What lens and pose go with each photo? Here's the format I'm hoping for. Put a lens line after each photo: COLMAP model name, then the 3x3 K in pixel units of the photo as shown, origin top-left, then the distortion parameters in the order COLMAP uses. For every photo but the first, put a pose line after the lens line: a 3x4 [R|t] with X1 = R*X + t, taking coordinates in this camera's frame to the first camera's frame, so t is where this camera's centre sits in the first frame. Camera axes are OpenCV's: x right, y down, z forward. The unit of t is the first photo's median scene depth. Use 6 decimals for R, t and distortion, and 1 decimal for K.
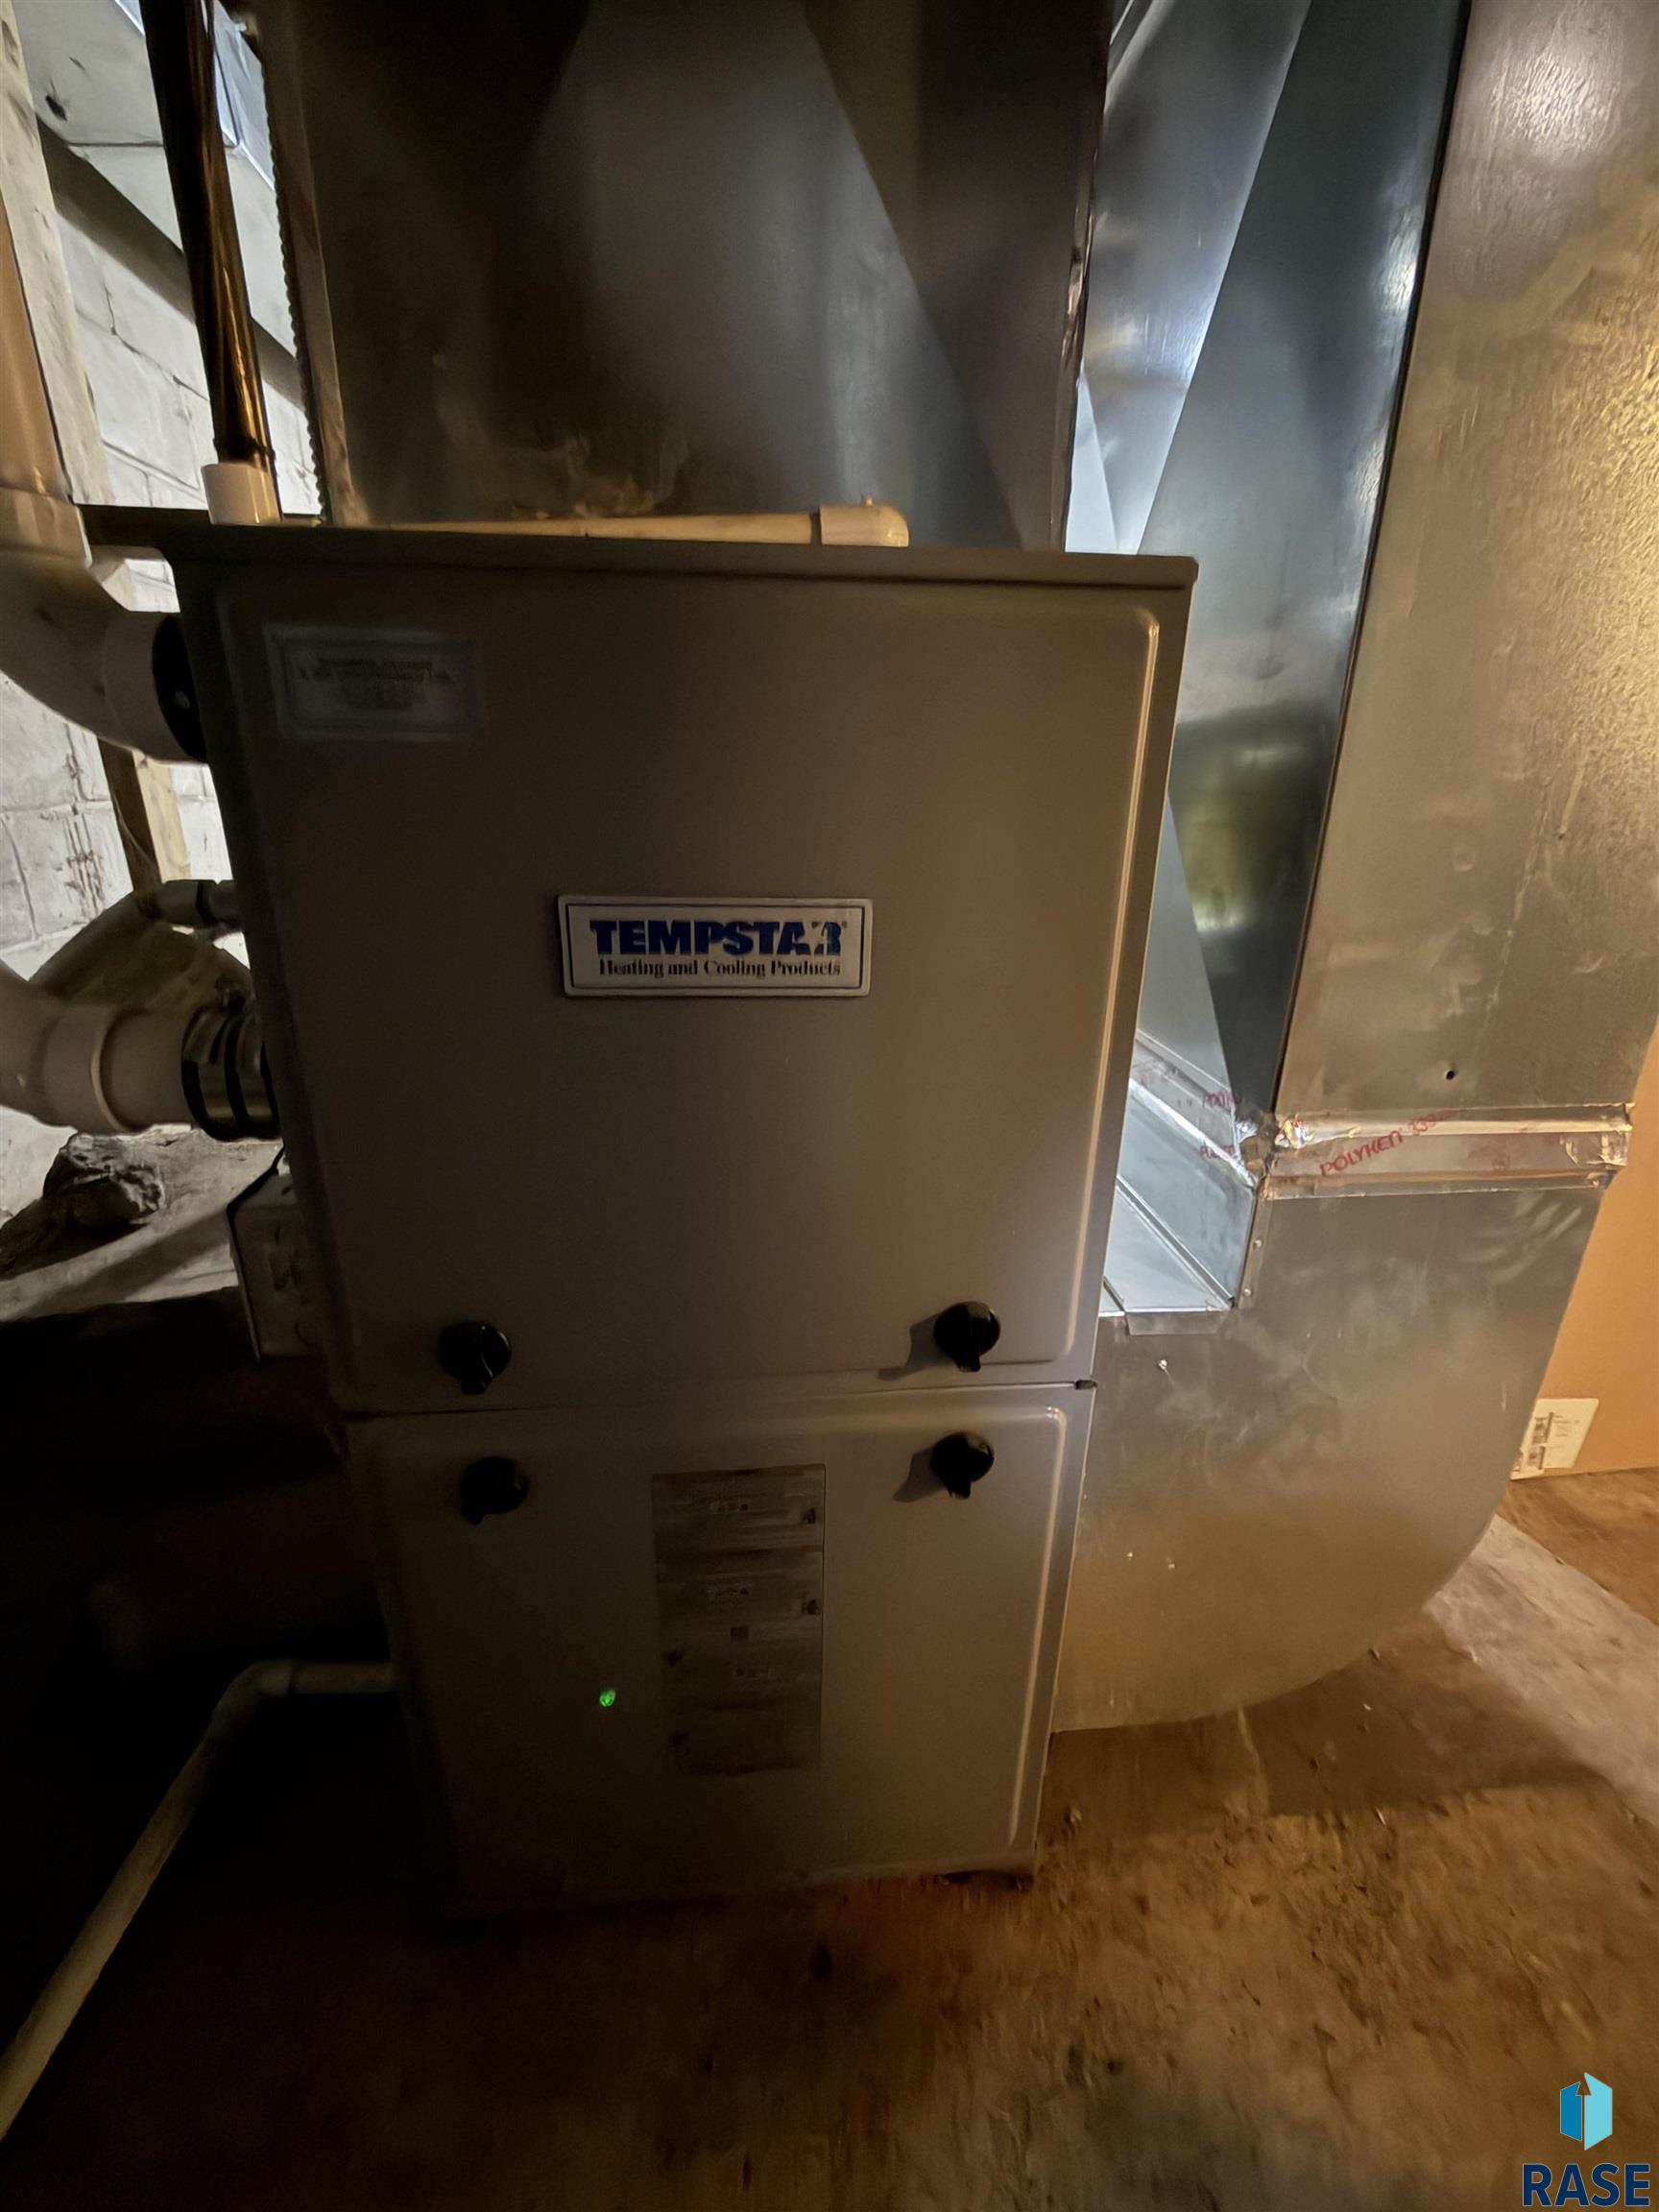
lens RADIAL K [[904.1, 0, 832.7], [0, 904.1, 1095.6], [0, 0, 1]] dist [-0.000194, 0.000105]
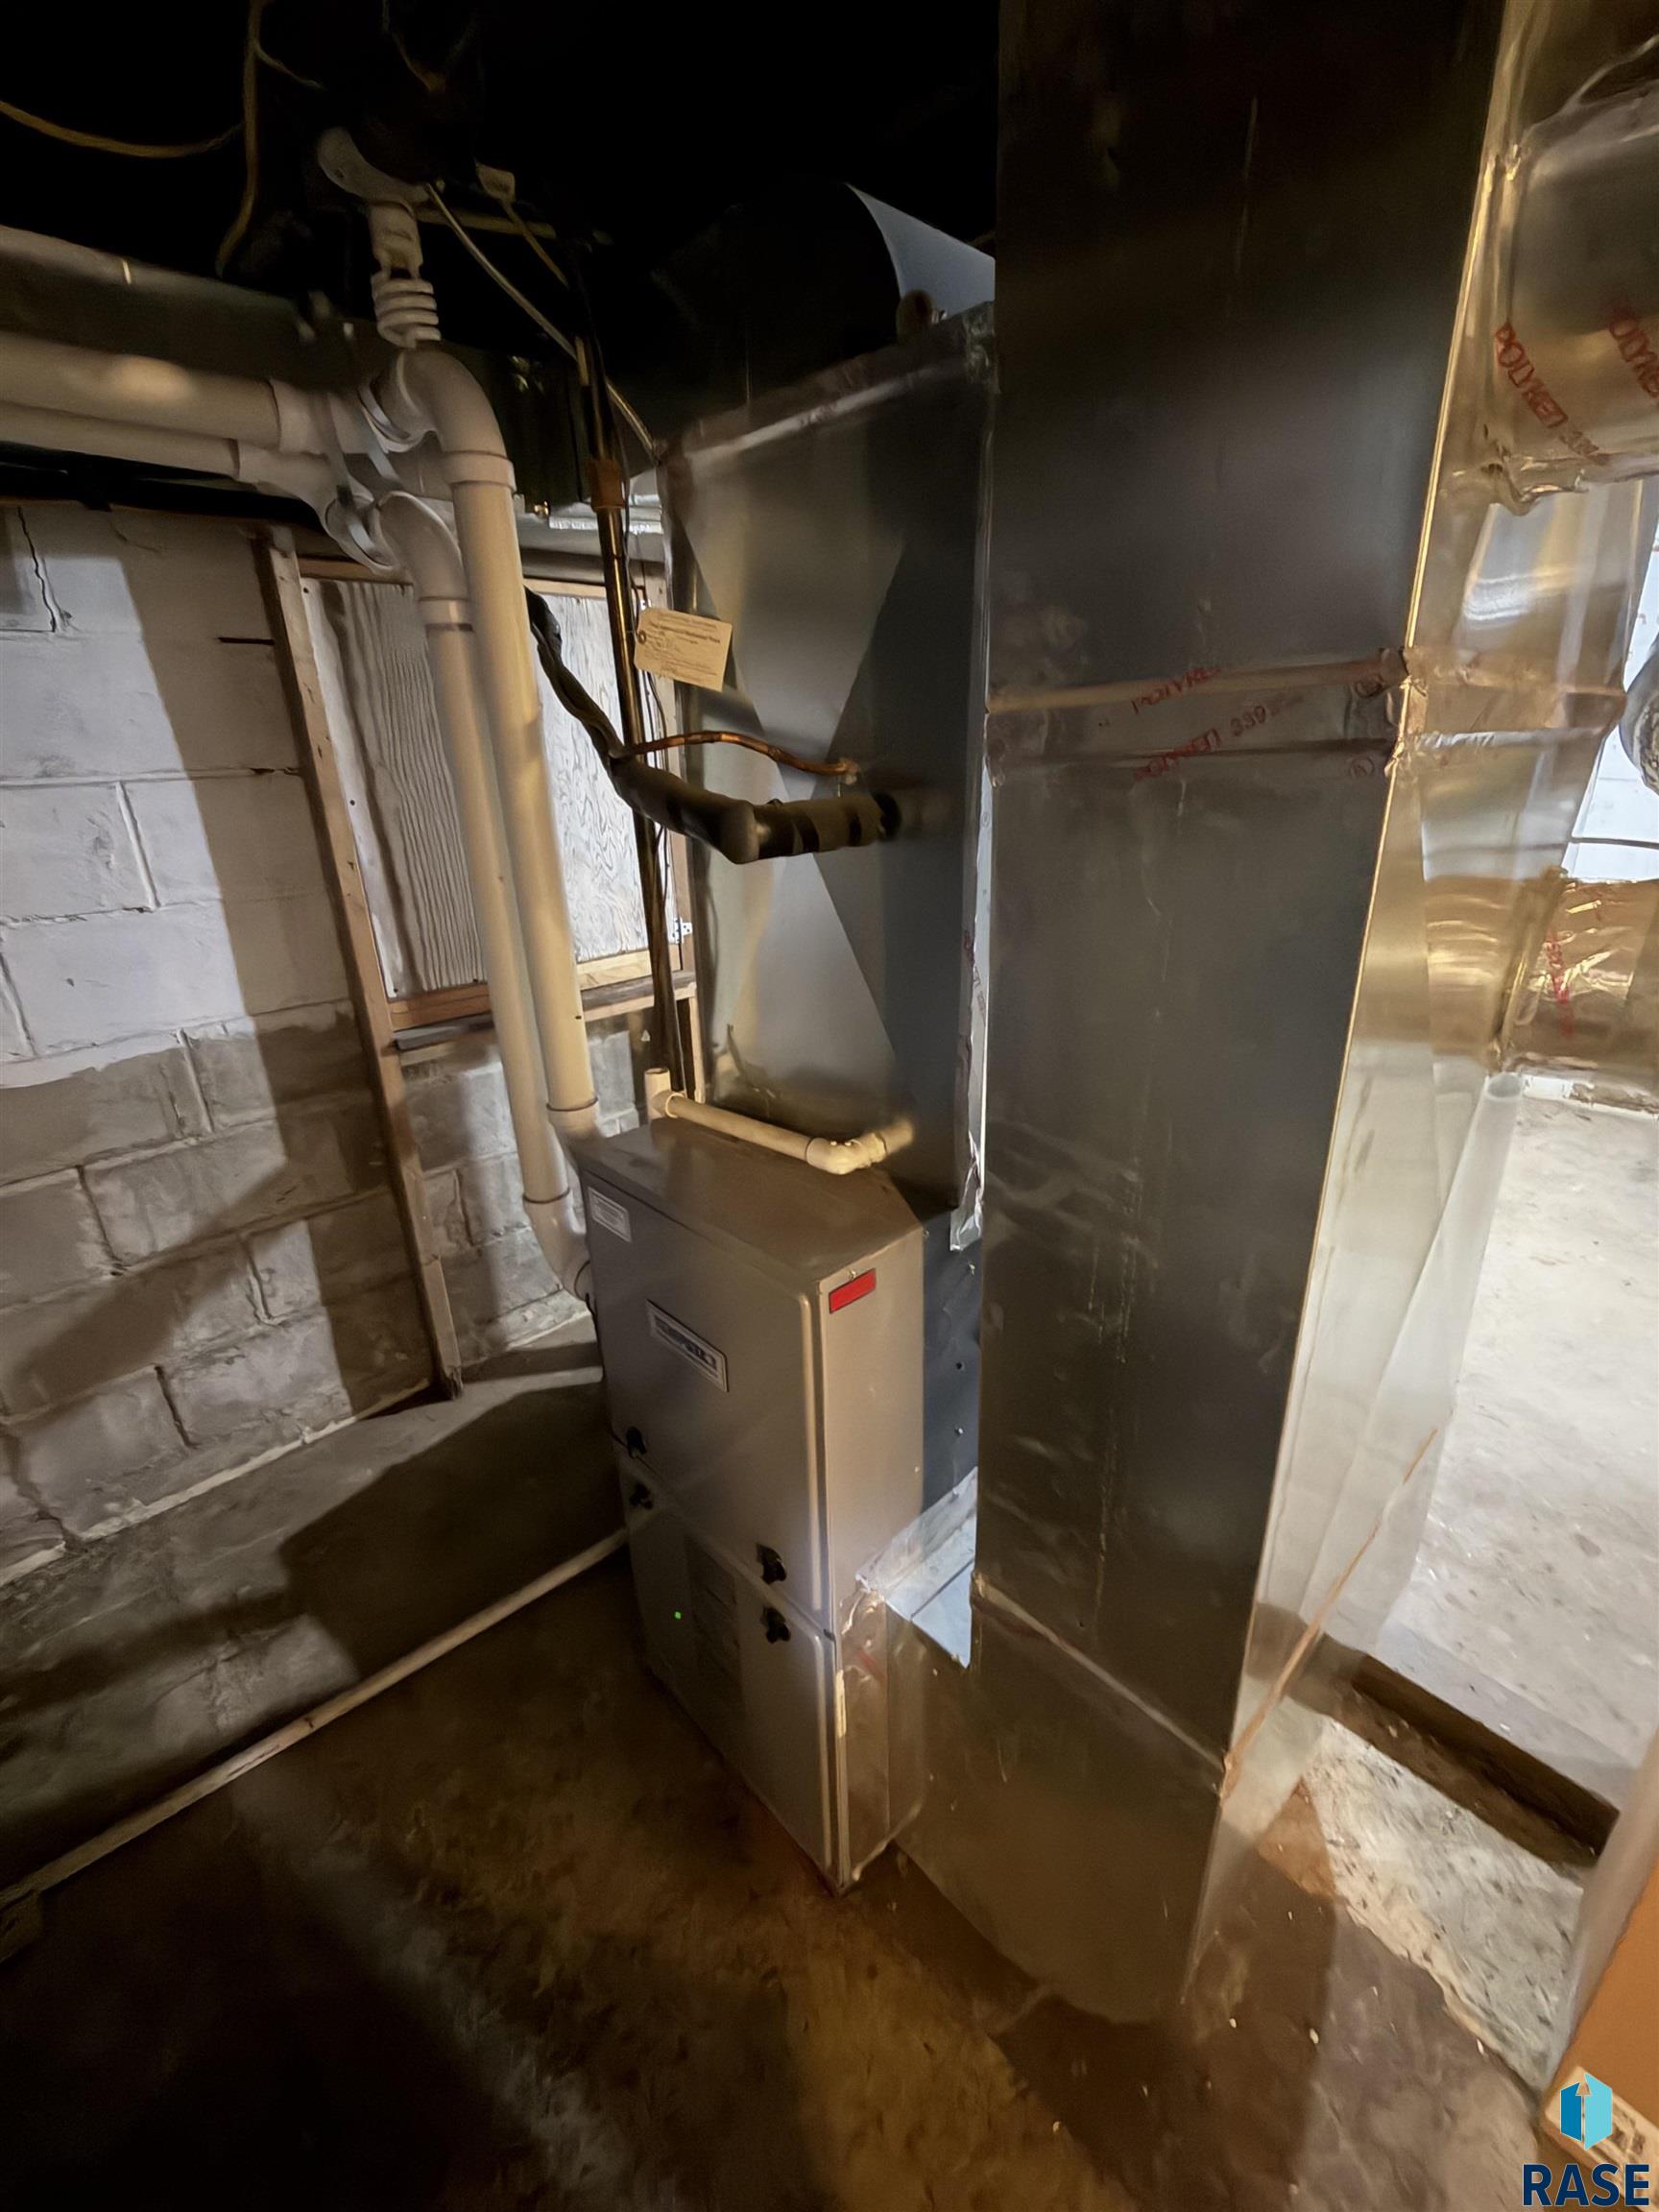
lens RADIAL K [[904.1, 0, 832.7], [0, 904.1, 1095.6], [0, 0, 1]] dist [-0.000194, 0.000105]
pose [[0.630143, 0.249097, -0.735439, 1.244338], [-0.222039, 0.965402, 0.136738, -0.886181], [0.744055, 0.077132, 0.663651, -0.232942]]
